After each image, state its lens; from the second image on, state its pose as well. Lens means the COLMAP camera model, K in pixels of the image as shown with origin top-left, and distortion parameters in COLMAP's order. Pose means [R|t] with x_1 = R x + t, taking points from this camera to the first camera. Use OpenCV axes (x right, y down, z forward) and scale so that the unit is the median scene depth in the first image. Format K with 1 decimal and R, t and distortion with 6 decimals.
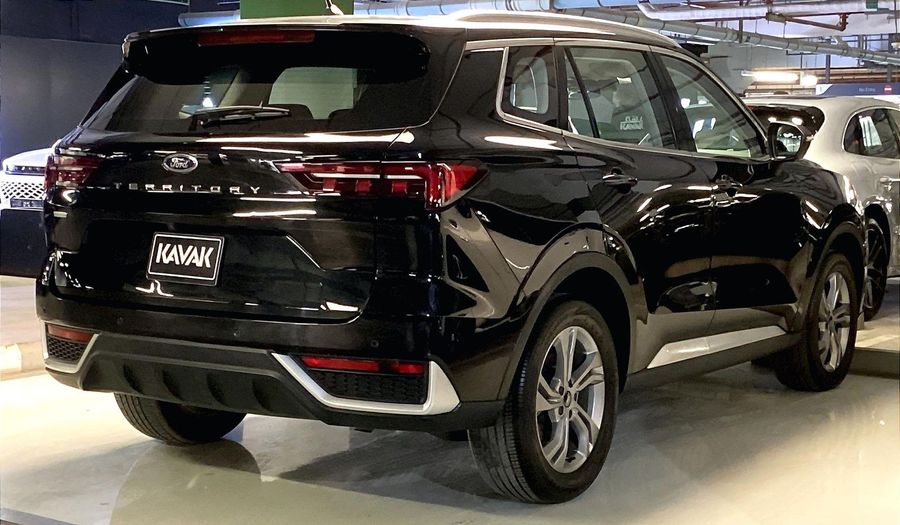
lens RADIAL K [[1419.9, 0, 374.1], [0, 1419.9, 261.6], [0, 0, 1]] dist [-0.021512, -0.034109]
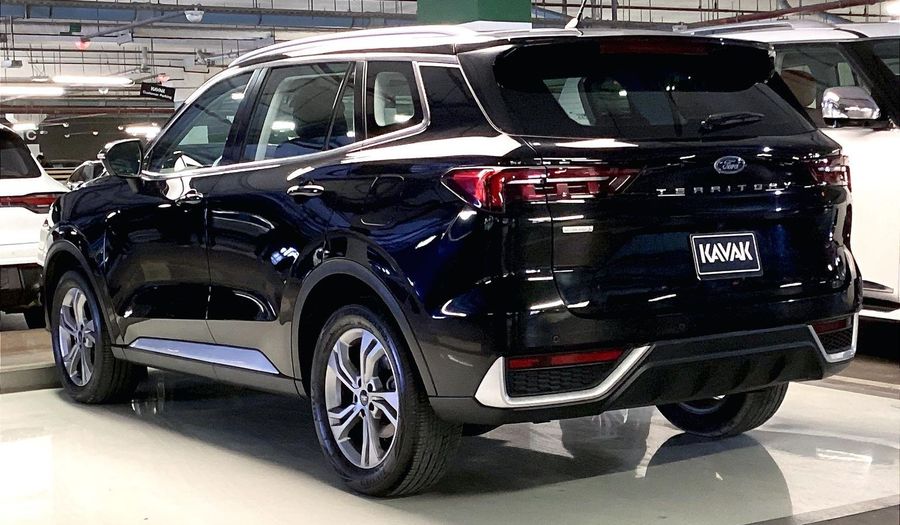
lens RADIAL K [[1419.9, 0, 374.1], [0, 1419.9, 261.6], [0, 0, 1]] dist [-0.021512, -0.034109]
pose [[0.385393, -0.084674, 0.918859, -1.203425], [0.106991, 0.993165, 0.046647, -0.074677], [-0.916529, 0.080333, 0.391818, 0.827959]]
